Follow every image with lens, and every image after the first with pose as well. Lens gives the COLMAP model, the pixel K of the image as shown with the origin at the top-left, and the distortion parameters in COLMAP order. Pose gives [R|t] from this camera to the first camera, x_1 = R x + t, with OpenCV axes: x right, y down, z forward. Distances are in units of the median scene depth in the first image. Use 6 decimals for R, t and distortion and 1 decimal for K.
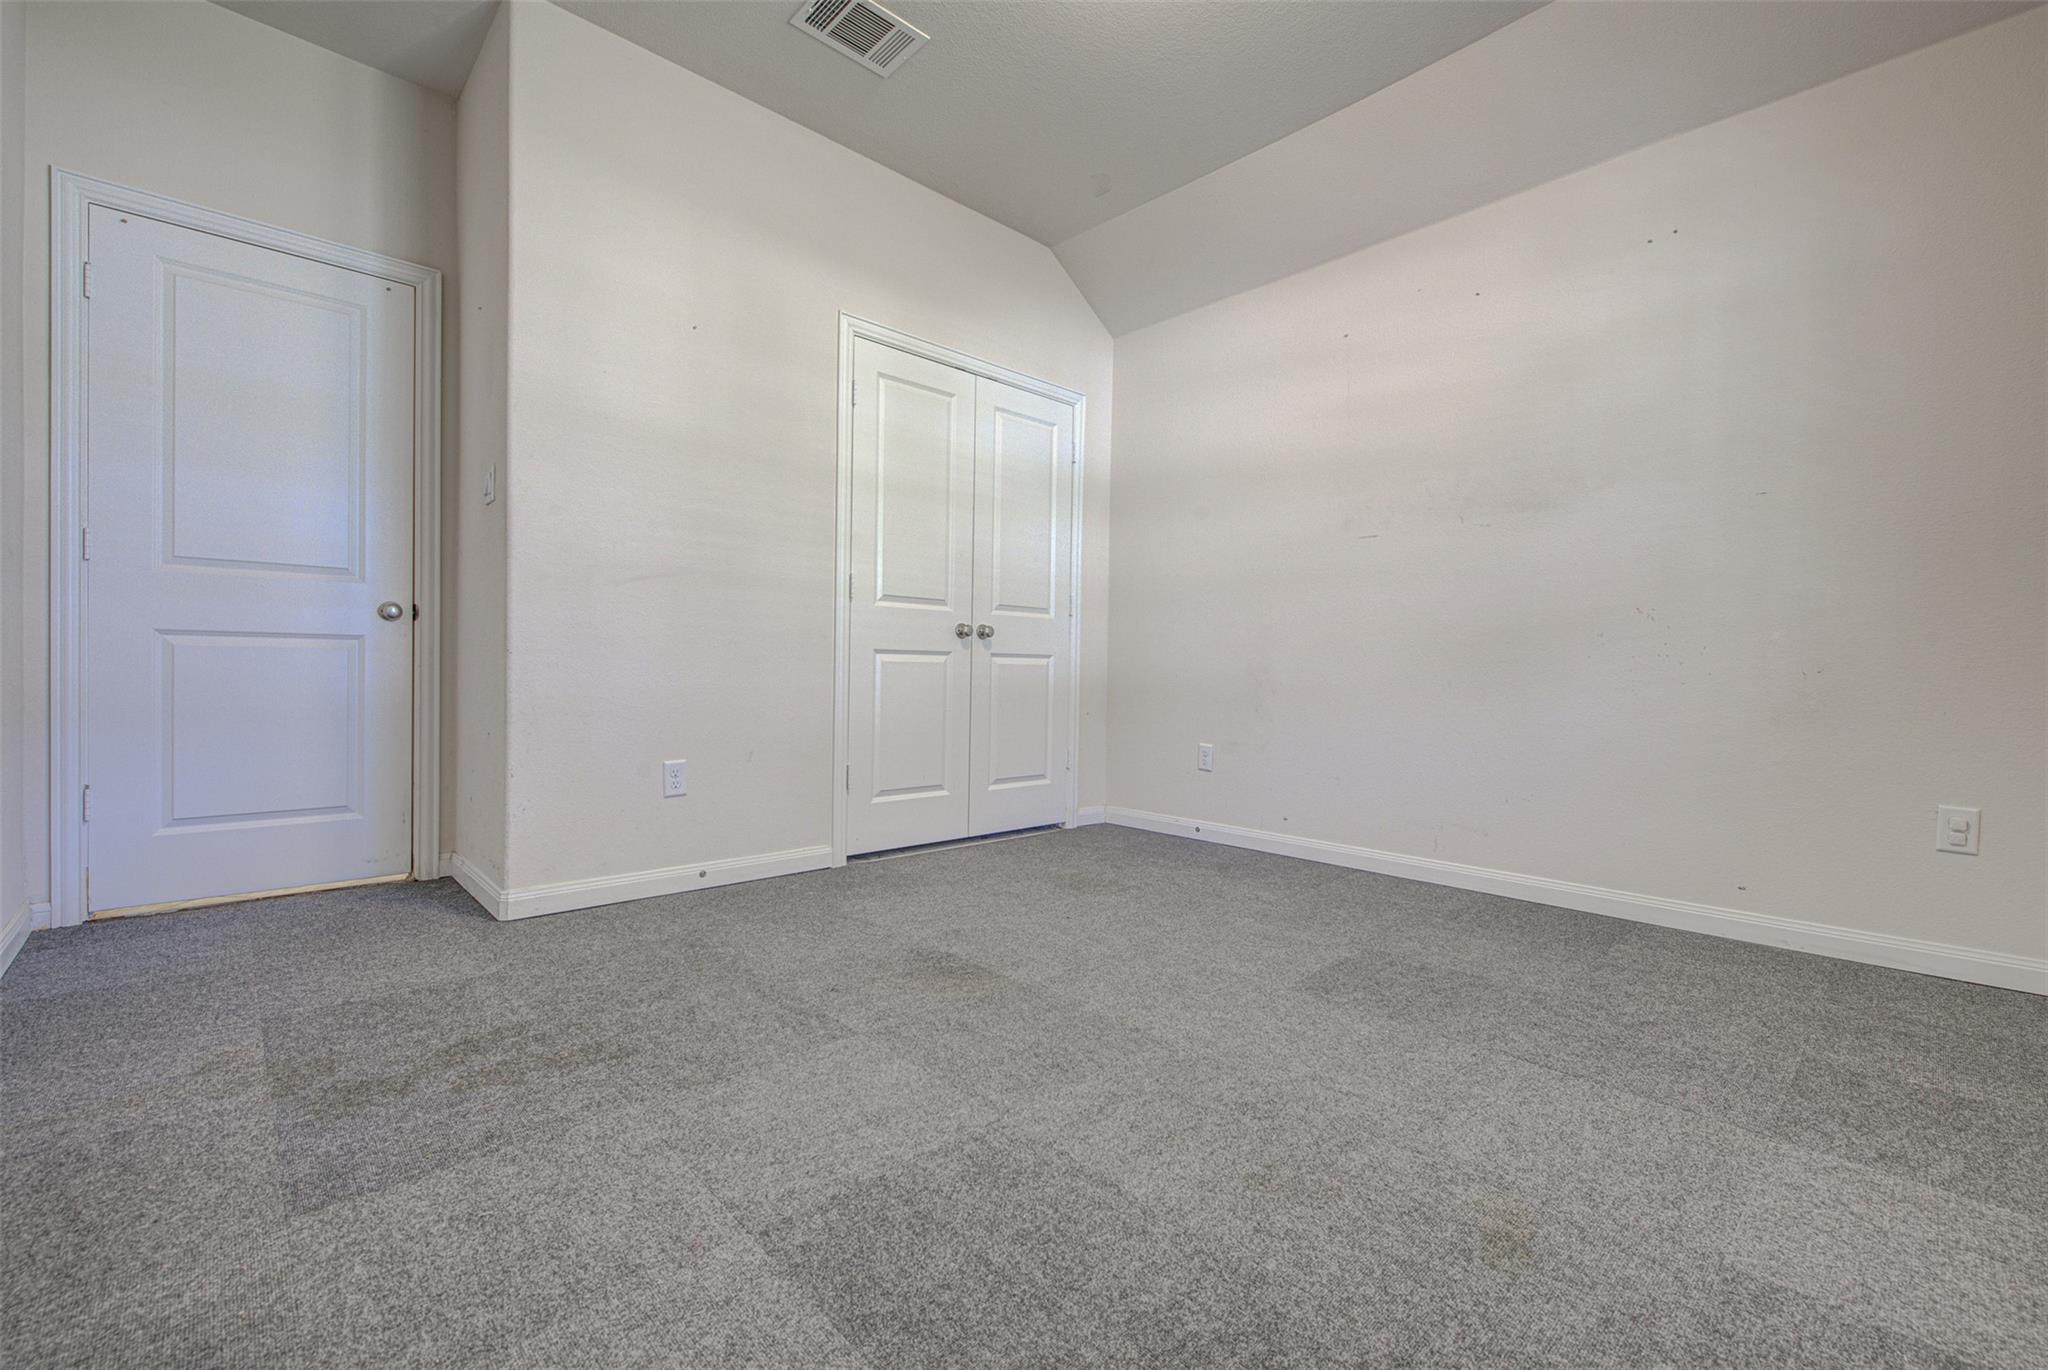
lens RADIAL K [[835.9, 0, 1027.7], [0, 835.9, 678.1], [0, 0, 1]] dist [0.002683, -0.000233]
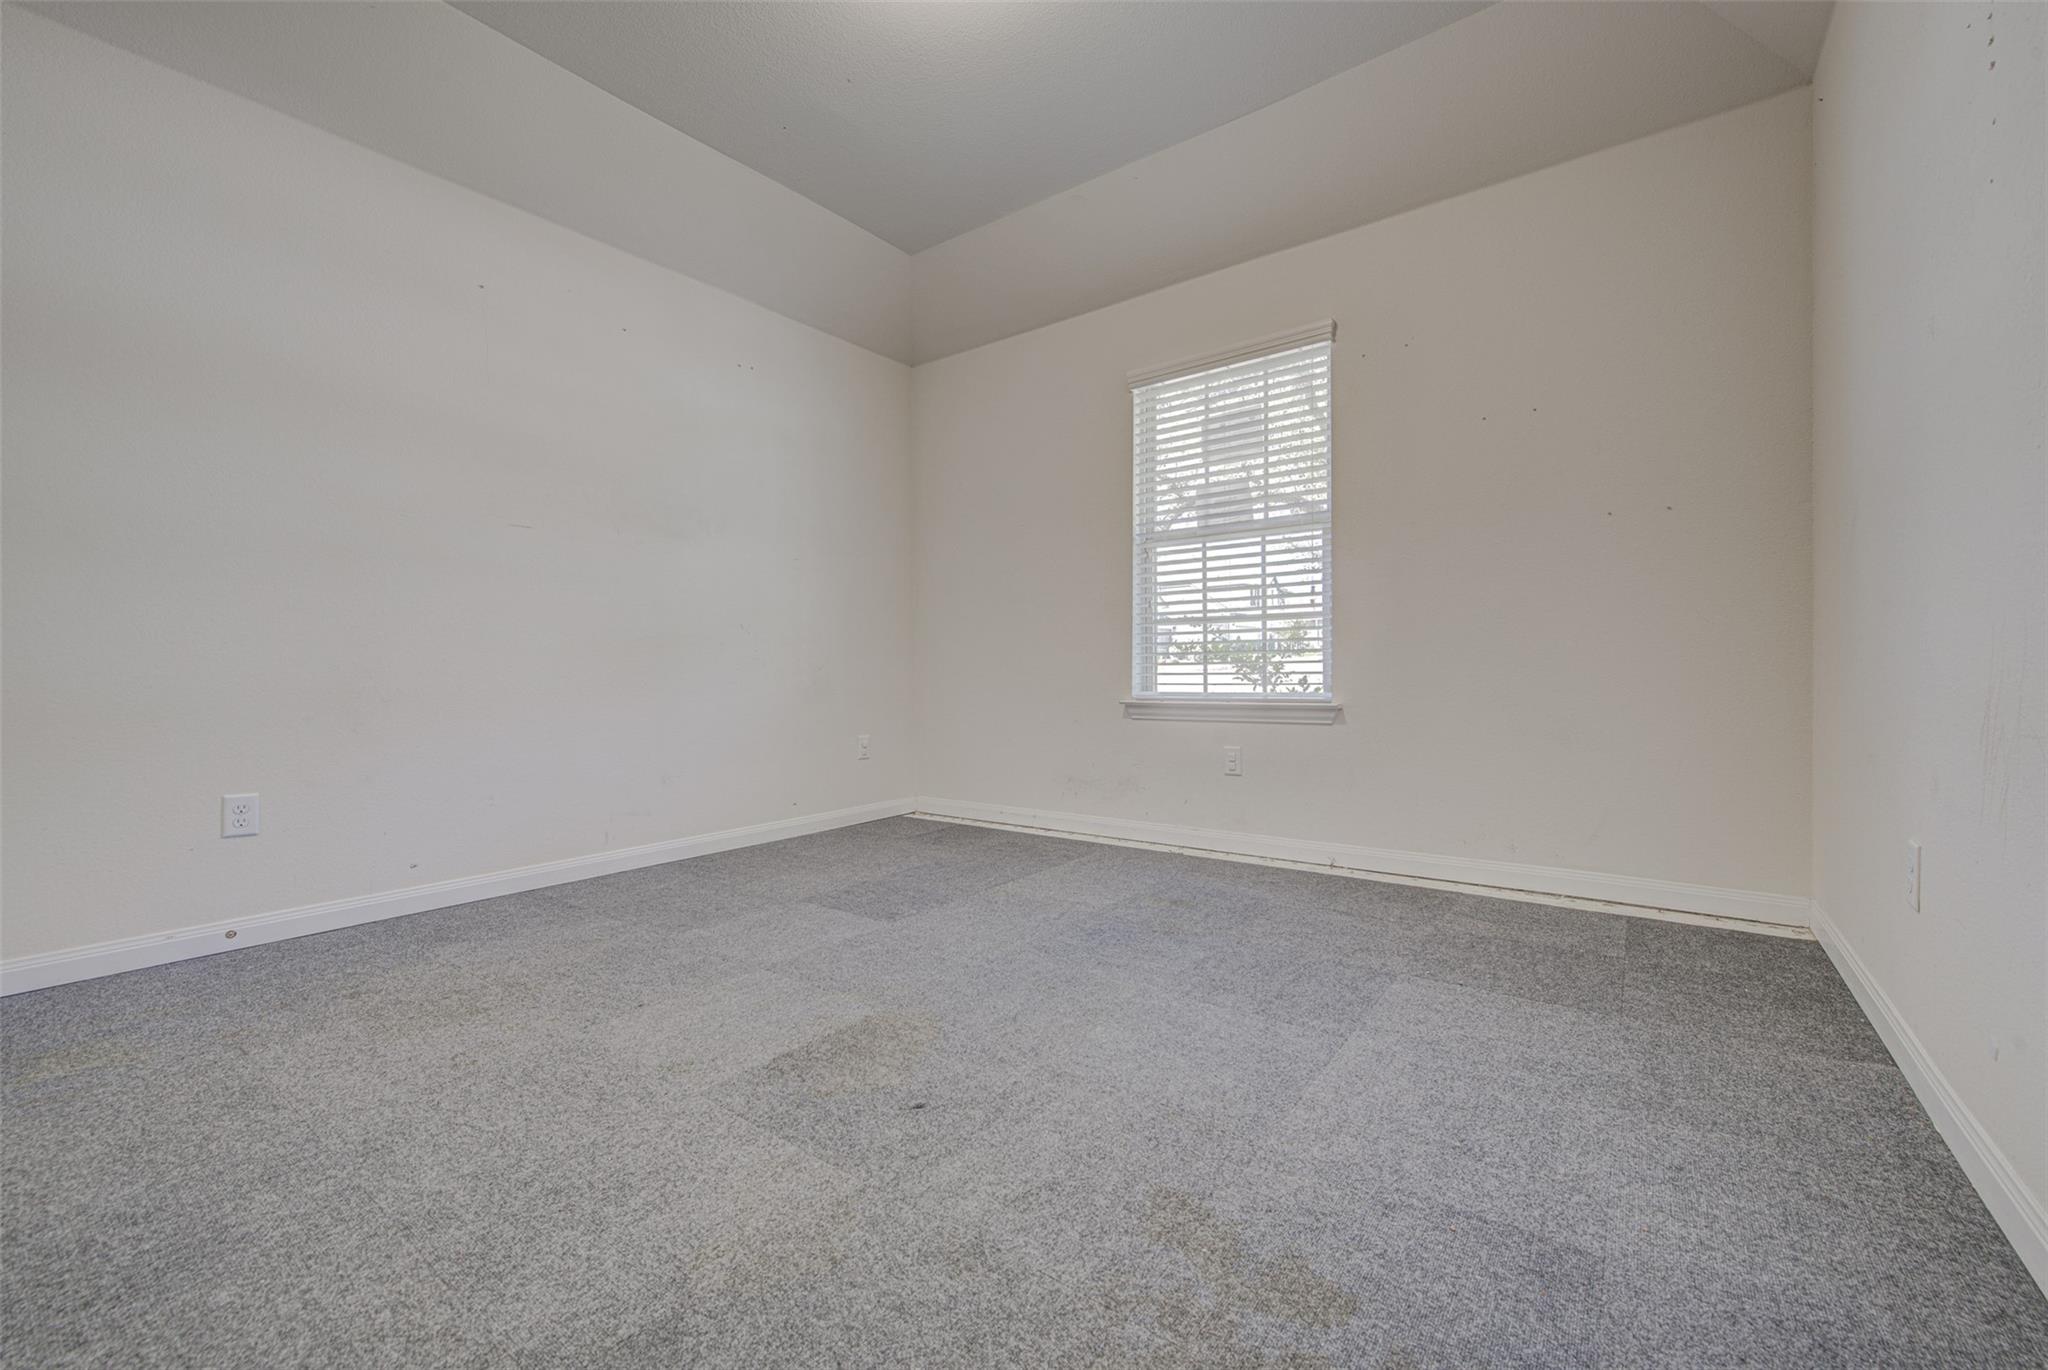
lens RADIAL K [[835.9, 0, 1026.8], [0, 835.9, 677.6], [0, 0, 1]] dist [0.002683, -0.000233]
pose [[-0.165877, -0.019050, 0.985962, -0.997854], [0.017967, 0.999589, 0.022336, -0.021390], [-0.985983, 0.021419, -0.165467, 1.050564]]
